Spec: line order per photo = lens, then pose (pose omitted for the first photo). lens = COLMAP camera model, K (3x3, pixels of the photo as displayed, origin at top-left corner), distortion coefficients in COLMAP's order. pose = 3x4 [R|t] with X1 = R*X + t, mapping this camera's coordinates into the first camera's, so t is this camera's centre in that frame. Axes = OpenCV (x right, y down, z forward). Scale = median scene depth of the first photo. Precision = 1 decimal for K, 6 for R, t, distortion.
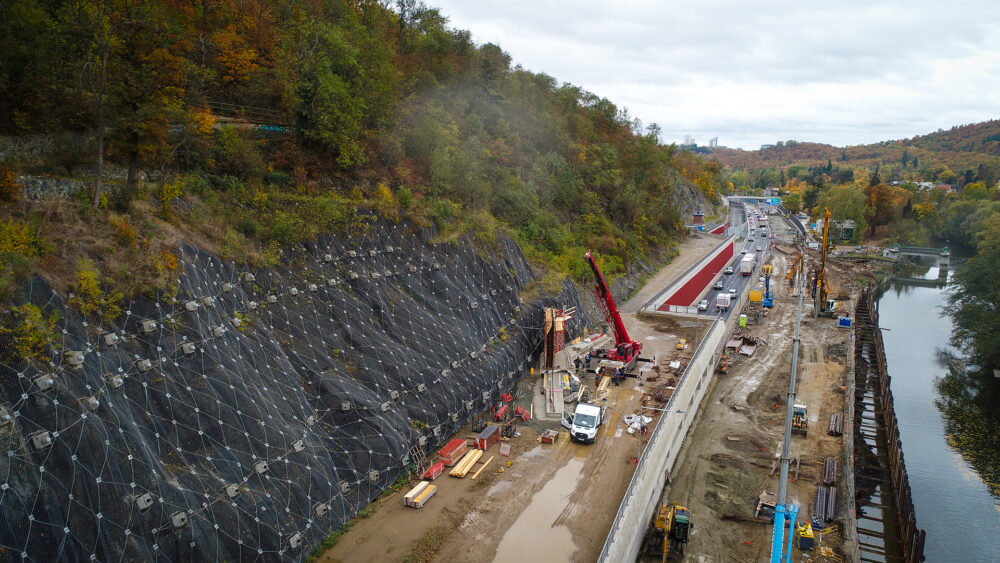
lens RADIAL K [[680.2, 0, 501.4], [0, 680.2, 280.8], [0, 0, 1]] dist [0.005098, 0.001502]
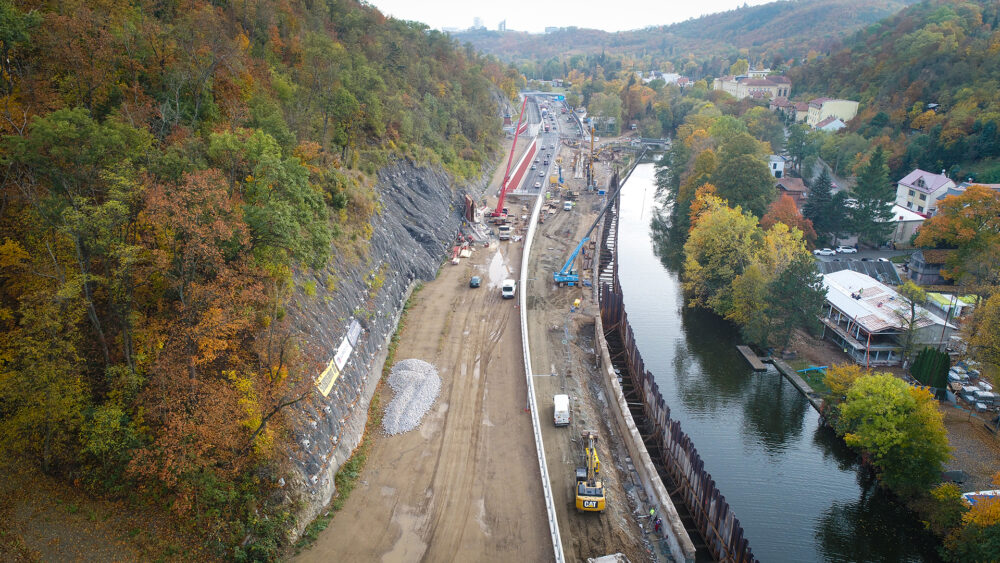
lens RADIAL K [[680.2, 0, 499.4], [0, 680.2, 281.1], [0, 0, 1]] dist [0.005098, 0.001502]
pose [[0.956308, -0.098227, 0.275367, -0.072186], [0.050647, 0.983289, 0.174862, -0.009836], [-0.287942, -0.153275, 0.945302, -0.174601]]
